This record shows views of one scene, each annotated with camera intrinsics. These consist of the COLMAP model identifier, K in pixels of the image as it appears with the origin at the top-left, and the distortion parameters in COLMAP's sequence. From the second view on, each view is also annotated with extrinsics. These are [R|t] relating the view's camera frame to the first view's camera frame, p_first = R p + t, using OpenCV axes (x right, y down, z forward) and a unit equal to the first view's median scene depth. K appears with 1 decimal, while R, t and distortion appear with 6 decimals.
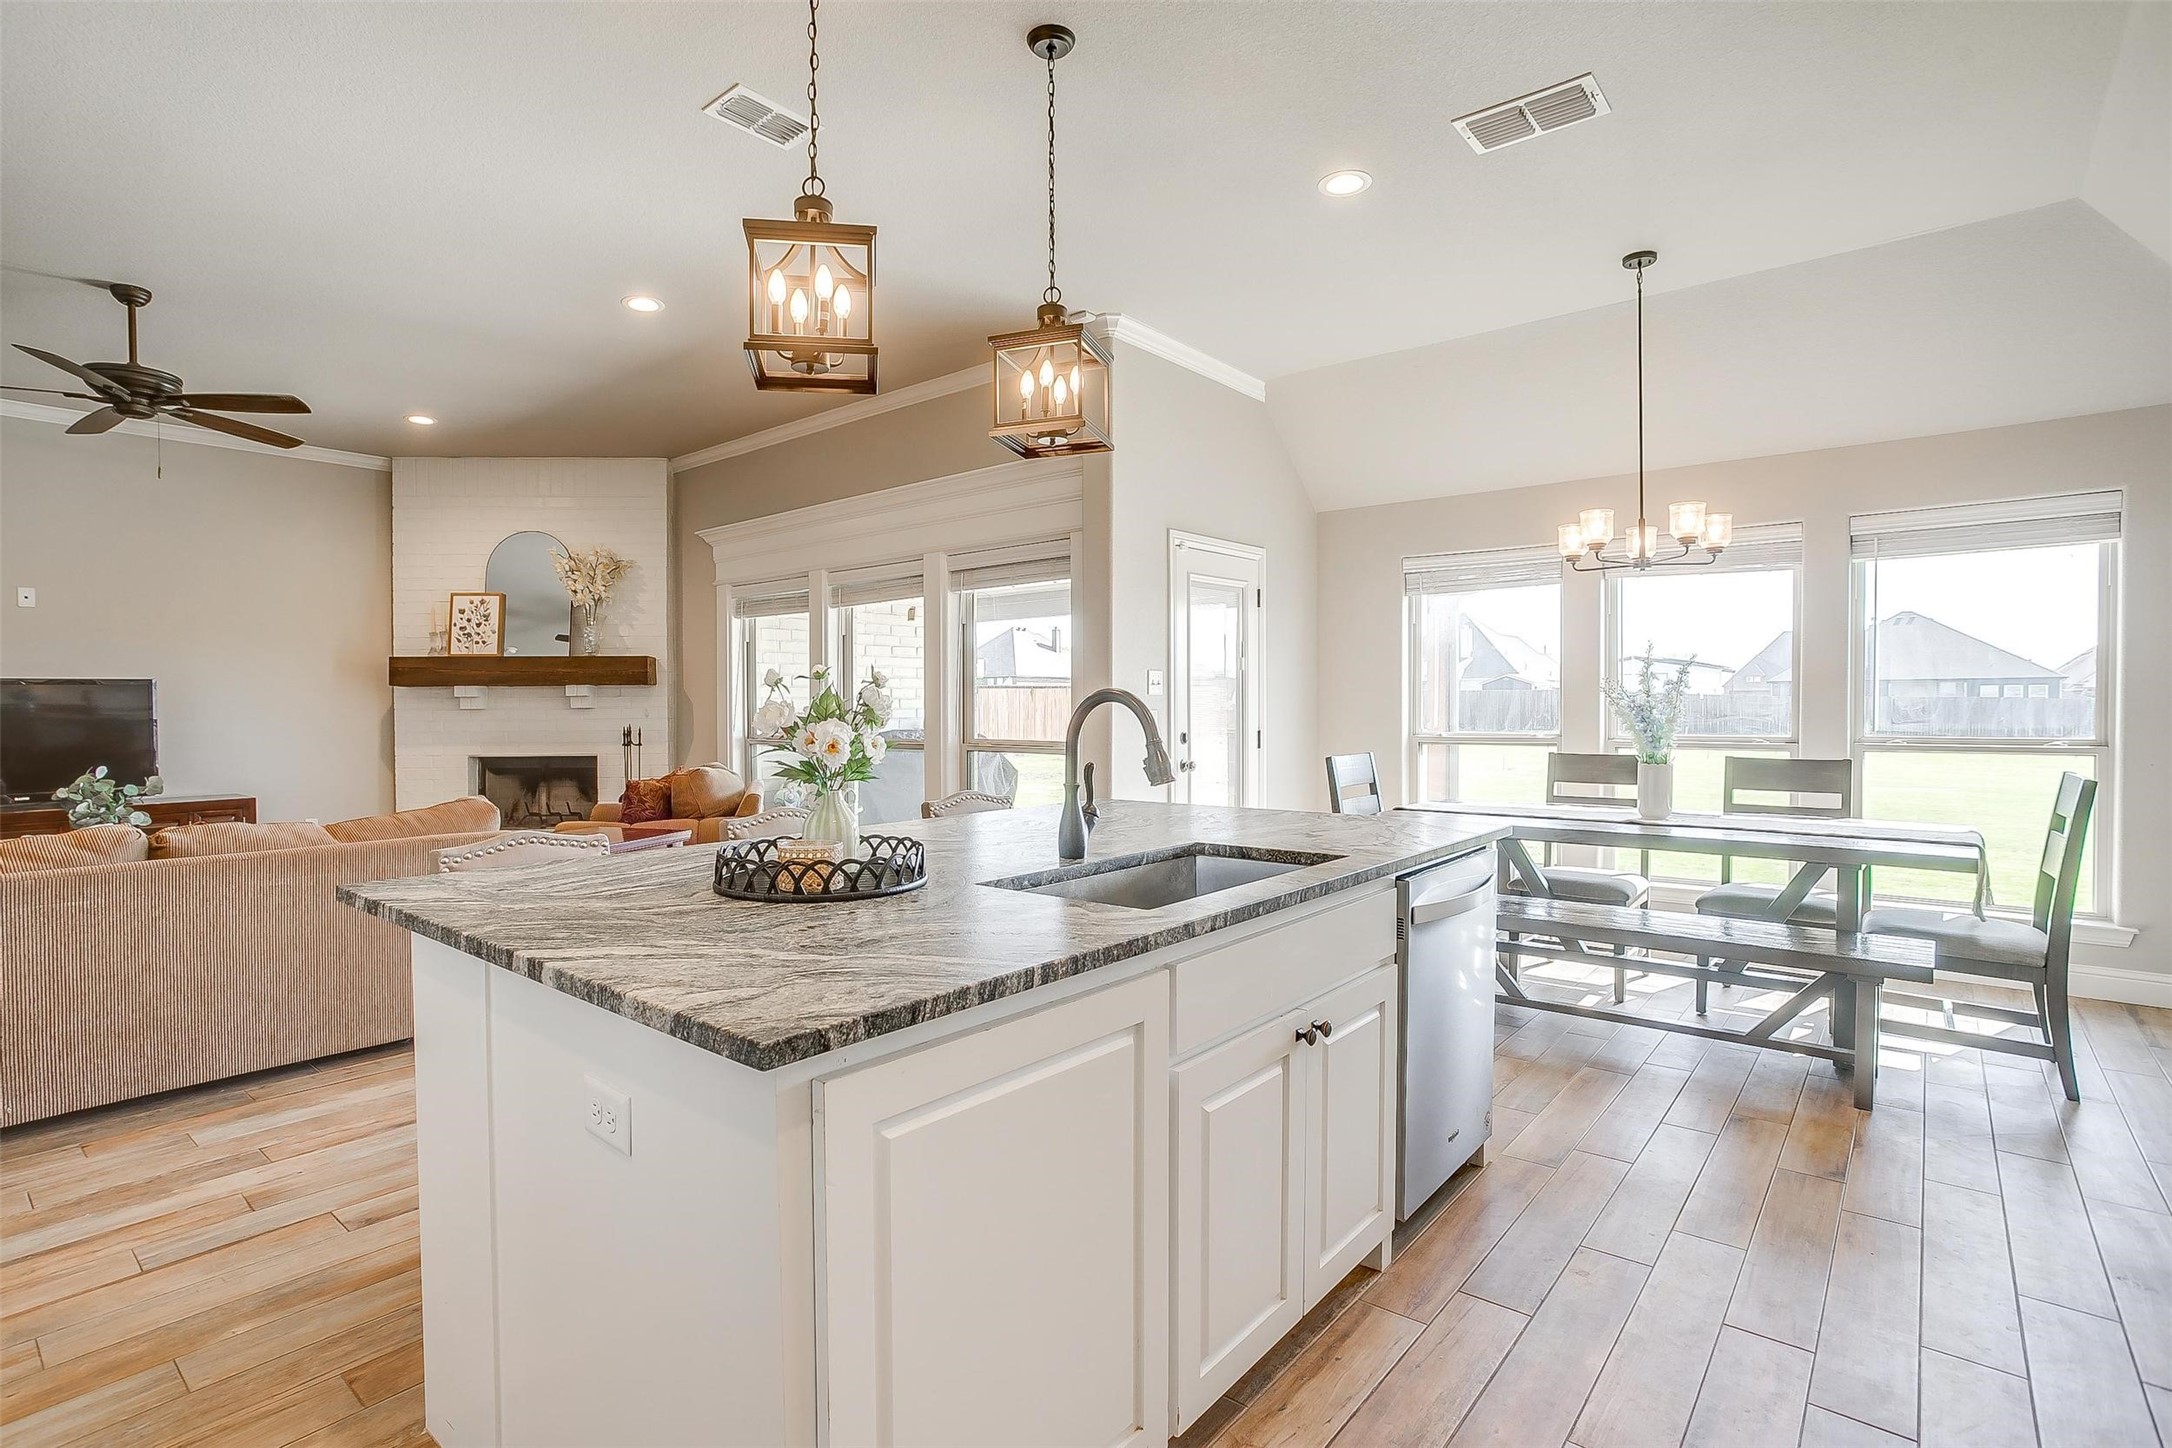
lens RADIAL K [[1052.4, 0, 1086.0], [0, 1052.4, 724.0], [0, 0, 1]] dist [-0.062848, 0.031640]
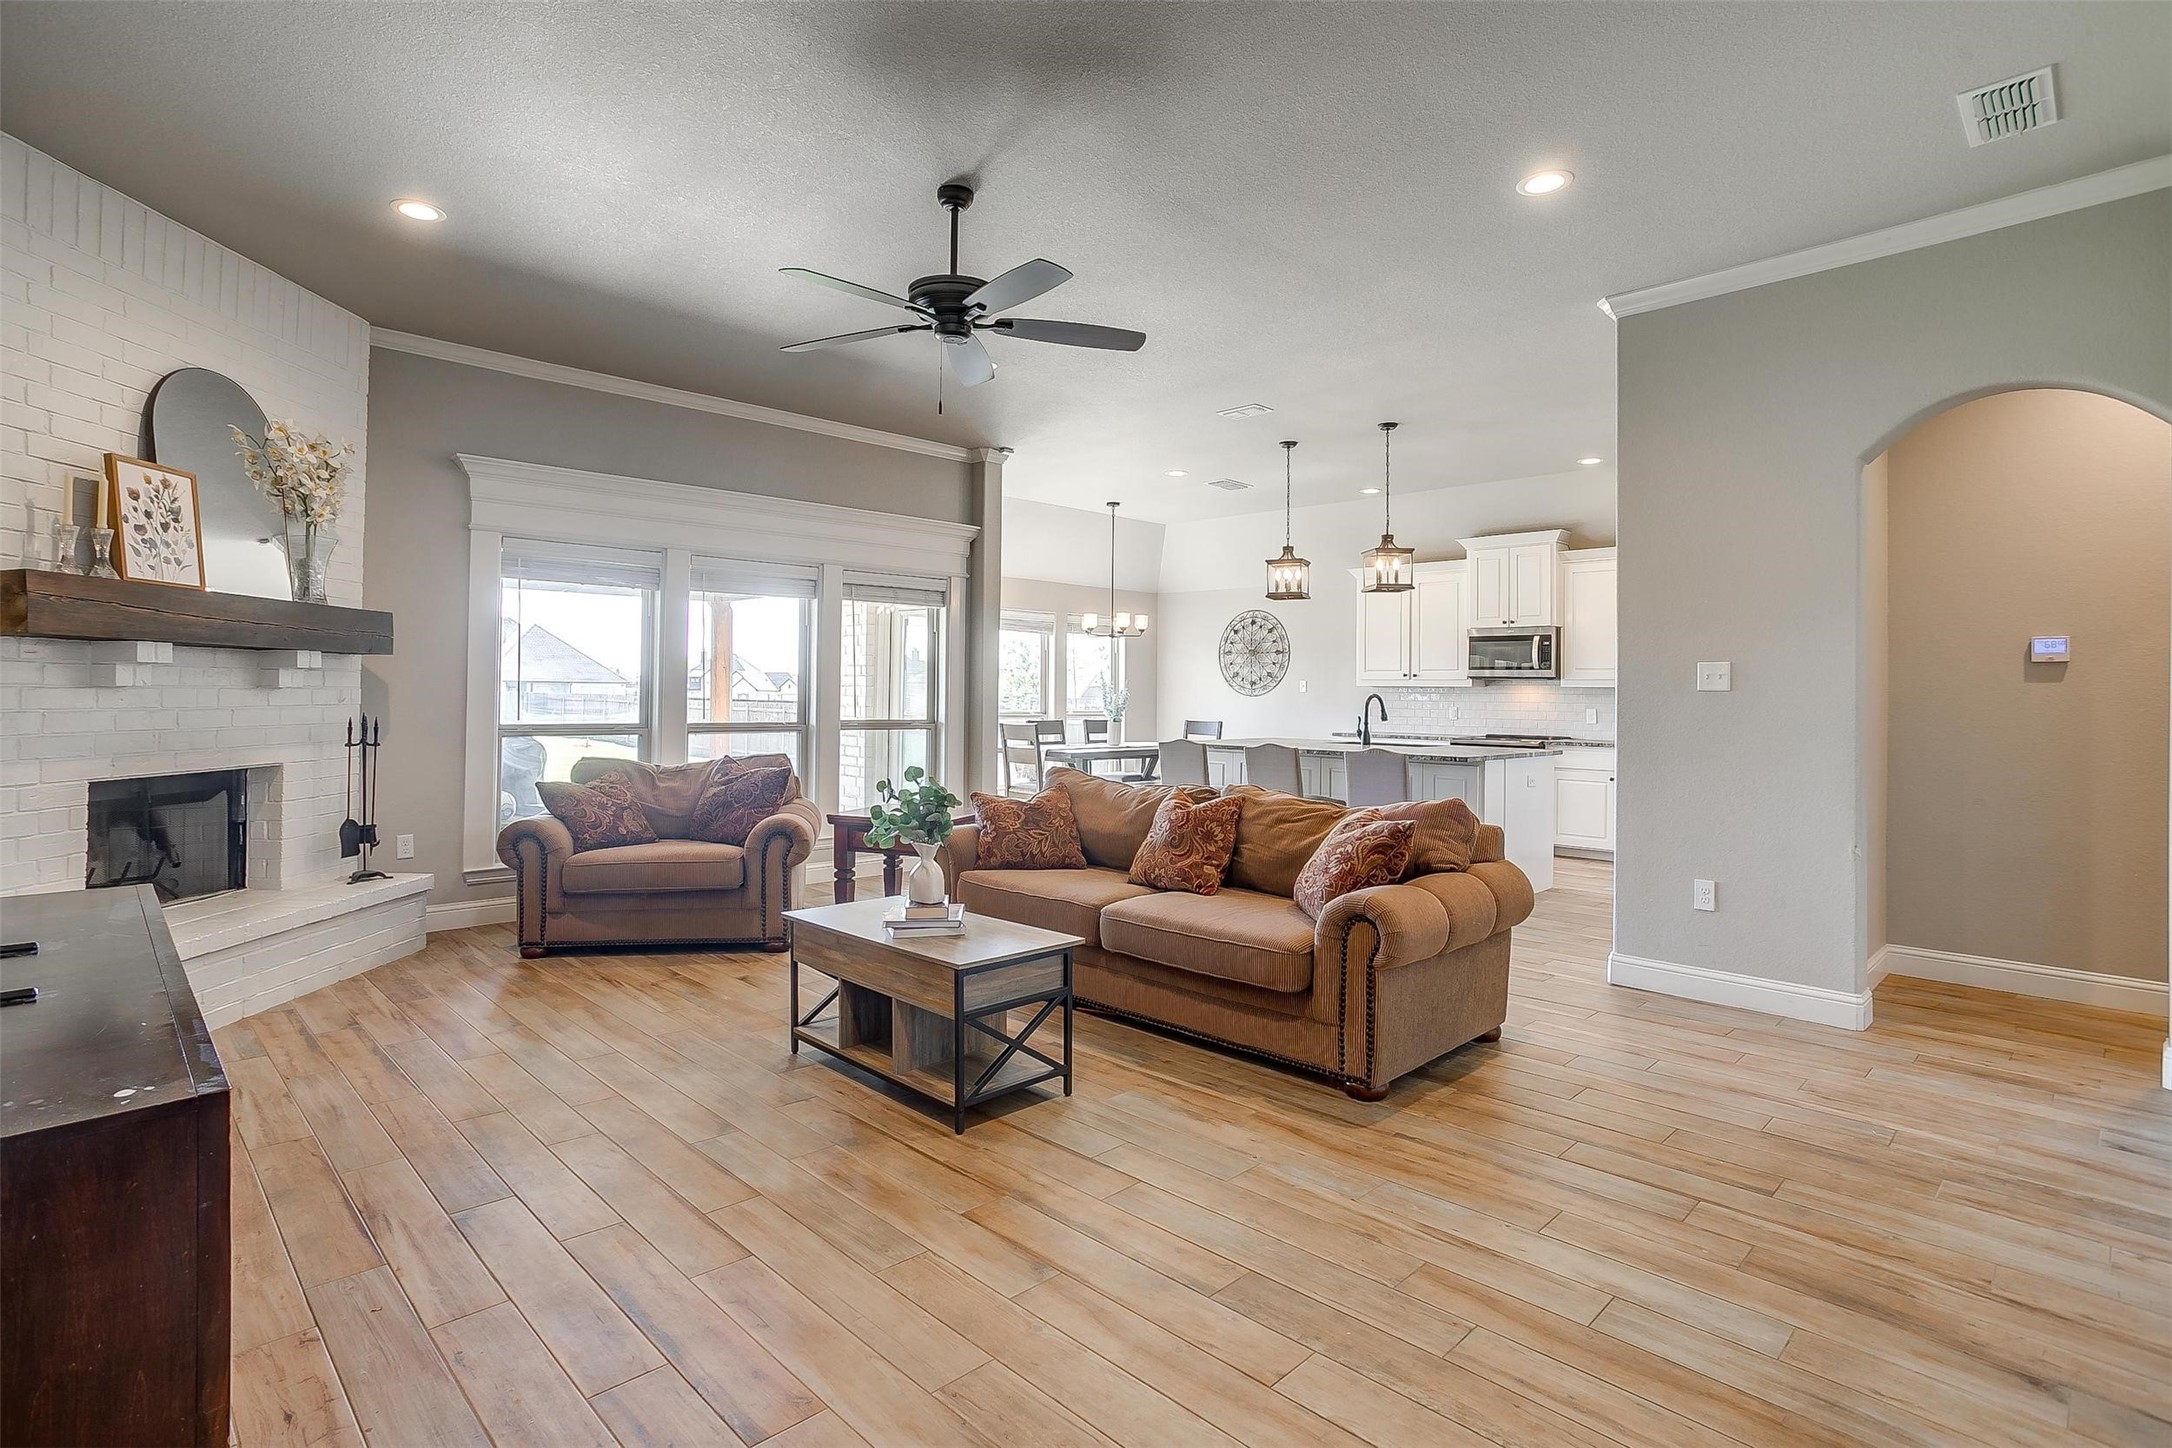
lens RADIAL K [[1068.0, 0, 1063.2], [0, 1068.0, 693.7], [0, 0, 1]] dist [-0.058473, 0.032405]
pose [[0.102786, 0.005606, 0.994688, -1.385644], [0.007431, 0.999952, -0.006404, -0.006103], [-0.994676, 0.008050, 0.102740, 0.643083]]
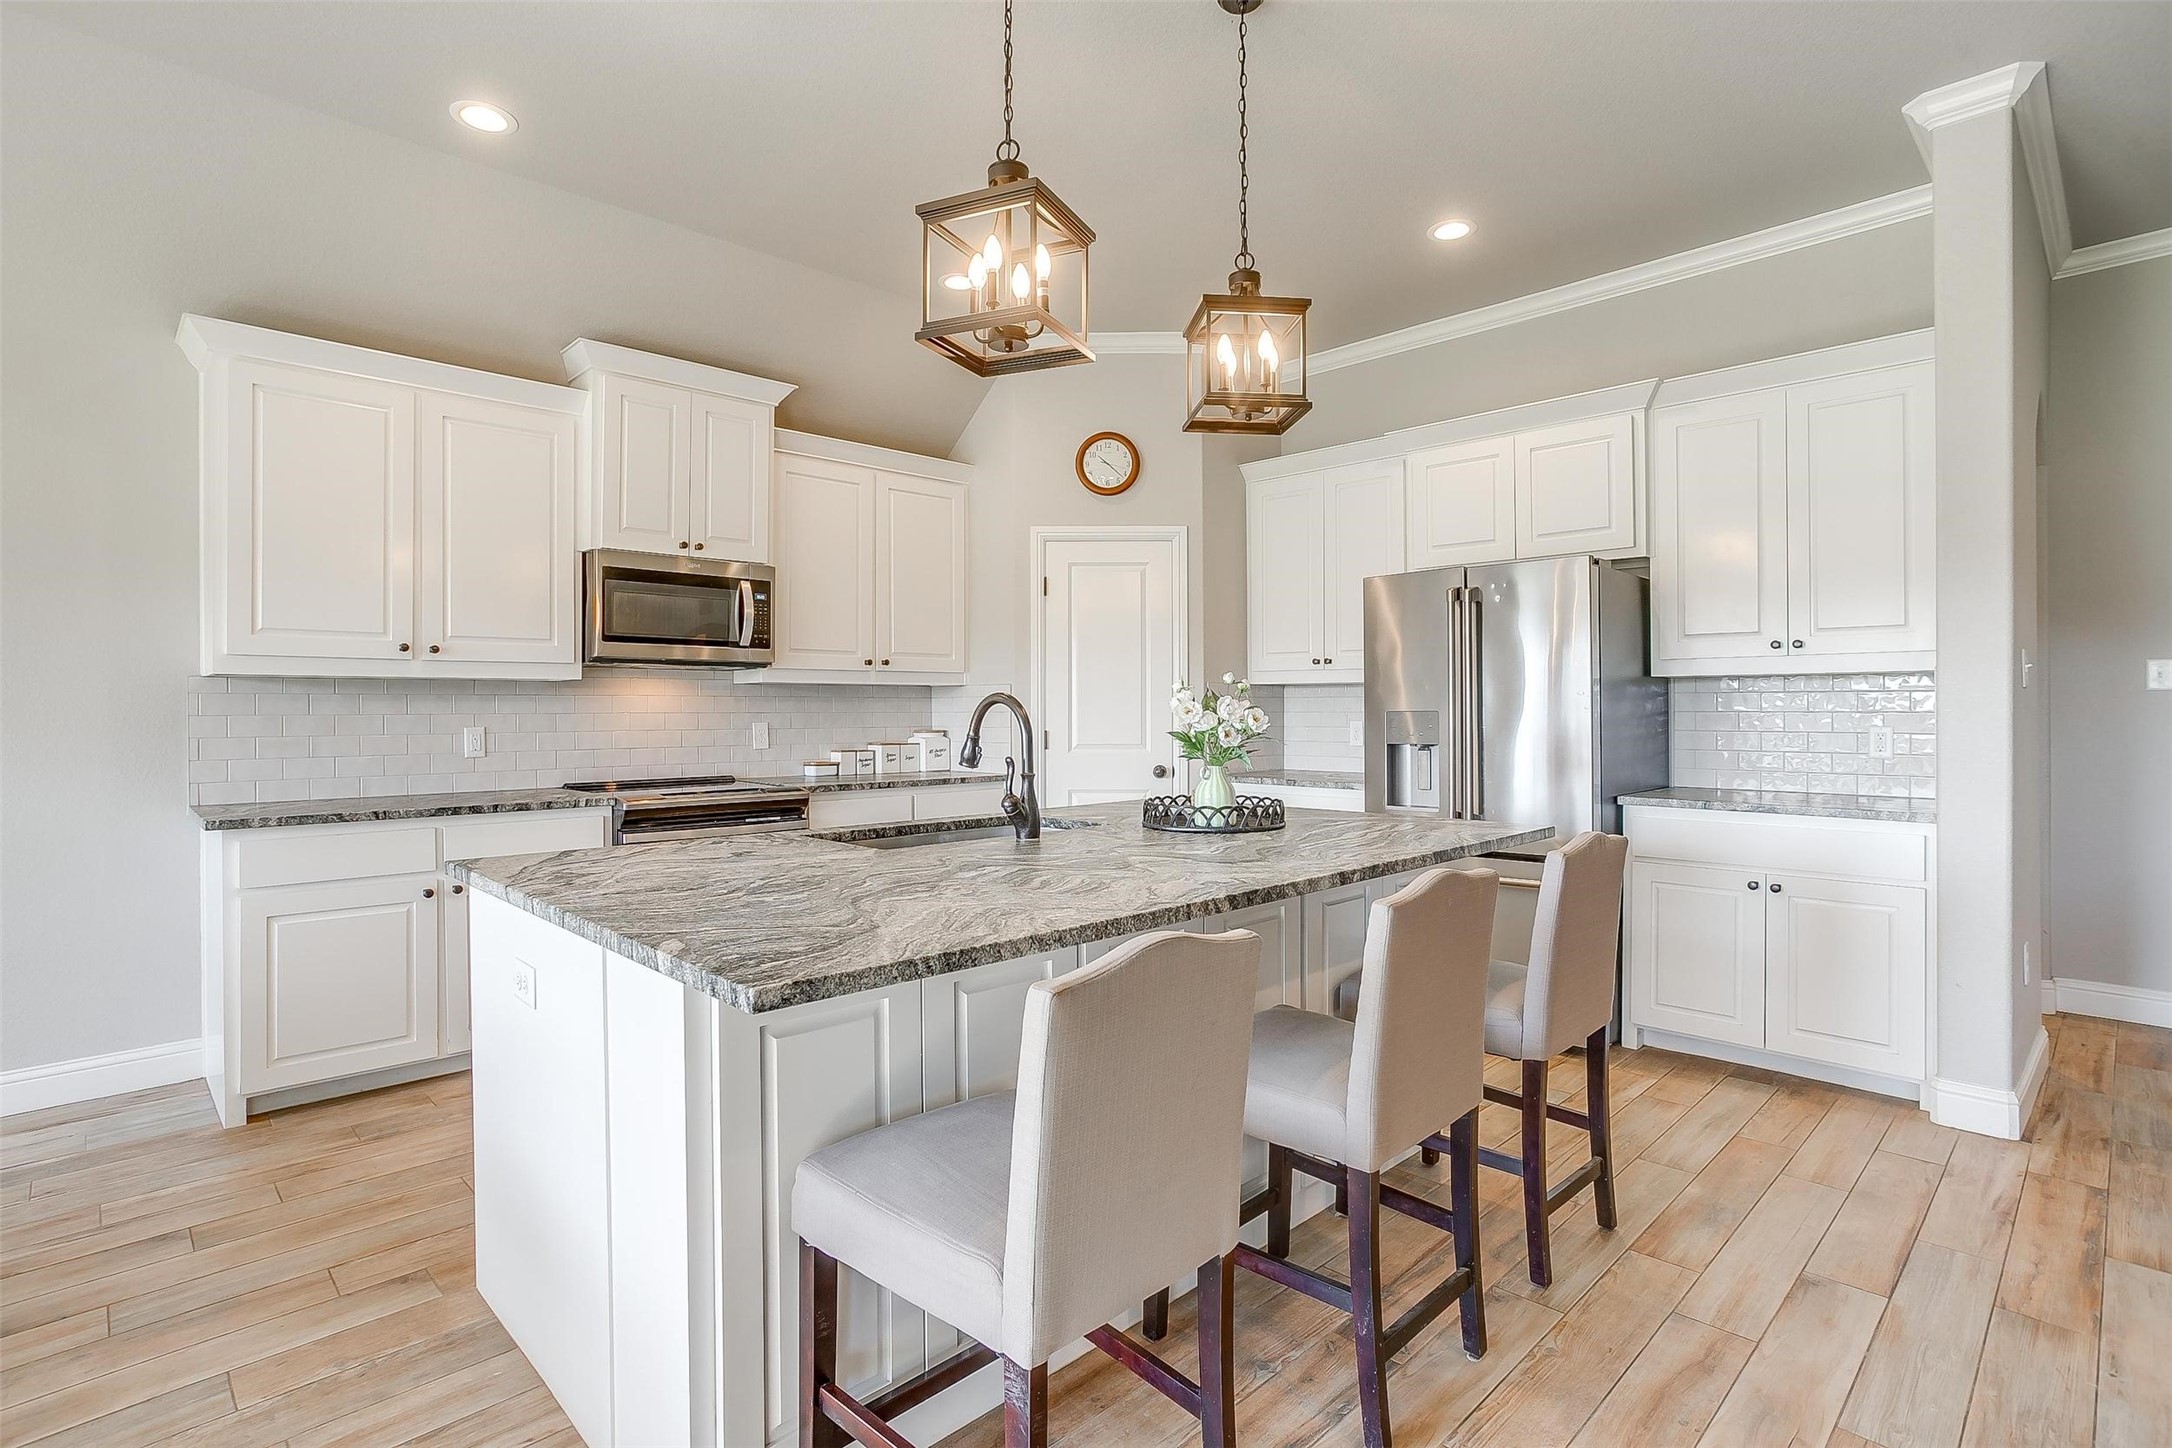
lens RADIAL K [[1065.1, 0, 1088.1], [0, 1065.1, 716.5], [0, 0, 1]] dist [-0.062019, 0.033995]
pose [[-0.994918, 0.005839, 0.100522, -0.093979], [0.008400, 0.999650, 0.025069, -0.012361], [-0.100341, 0.025786, -0.994619, 0.868829]]
